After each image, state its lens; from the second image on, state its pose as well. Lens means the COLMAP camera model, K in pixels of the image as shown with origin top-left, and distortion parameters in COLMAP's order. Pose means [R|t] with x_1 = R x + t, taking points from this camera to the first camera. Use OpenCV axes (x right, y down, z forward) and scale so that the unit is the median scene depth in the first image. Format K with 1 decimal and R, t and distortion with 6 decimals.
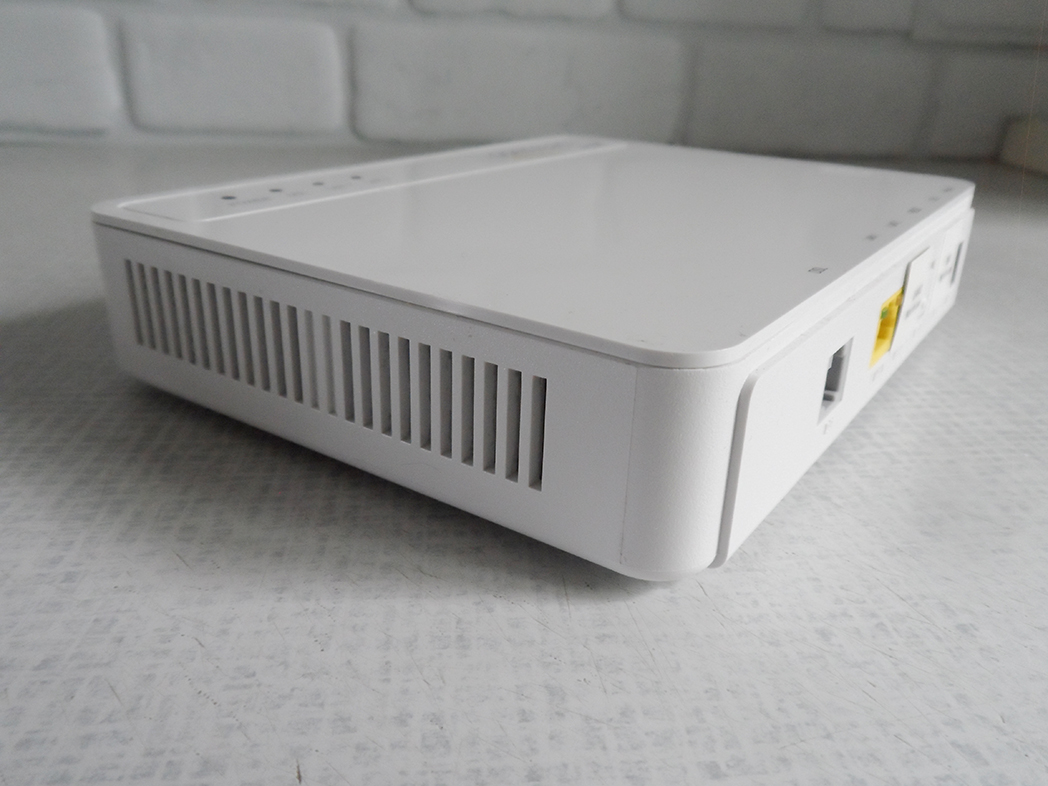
lens RADIAL K [[911.6, 0, 490.6], [0, 911.6, 392.5], [0, 0, 1]] dist [0.036209, -0.062982]
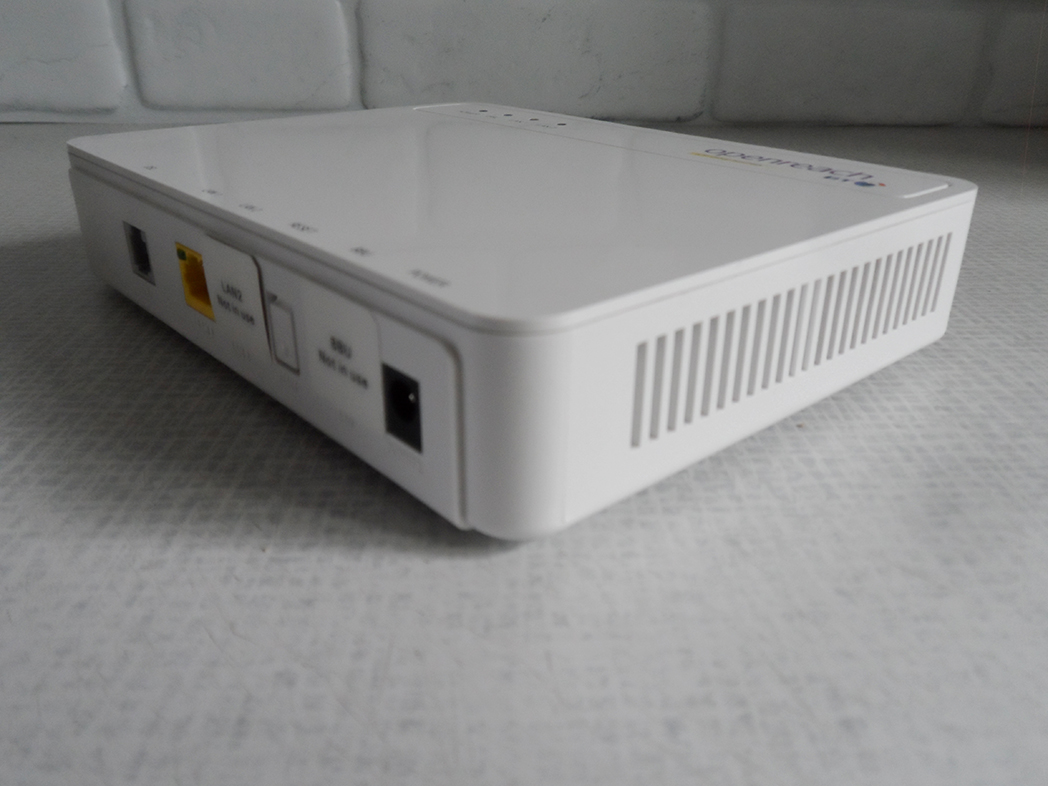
lens RADIAL K [[910.0, 0, 483.8], [0, 910.0, 395.8], [0, 0, 1]] dist [0.053412, -0.096226]
pose [[0.997248, 0.010012, -0.073461, 0.213465], [-0.007392, 0.999330, 0.035845, -0.060091], [0.073770, -0.035203, 0.996654, 0.135707]]
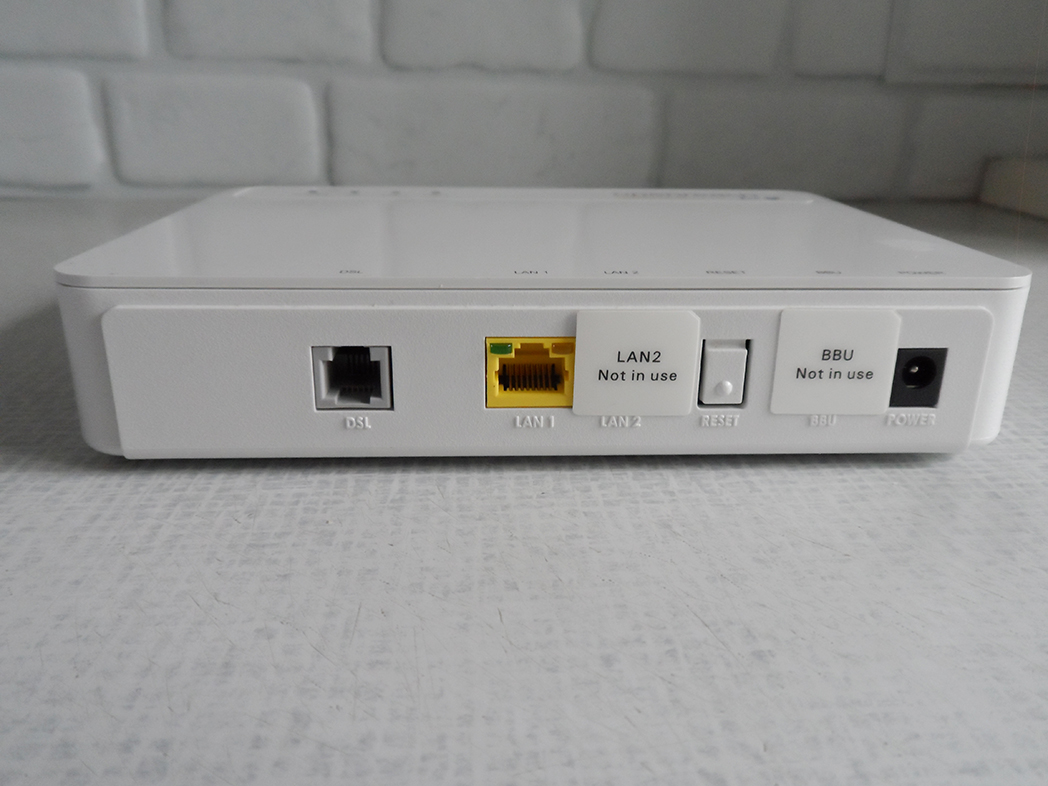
lens RADIAL K [[911.6, 0, 490.6], [0, 911.6, 392.5], [0, 0, 1]] dist [0.036209, -0.062982]
pose [[0.999581, -0.009977, -0.027162, 0.230431], [0.008386, 0.998277, -0.058081, 0.031721], [0.027695, 0.057829, 0.997942, 0.015689]]
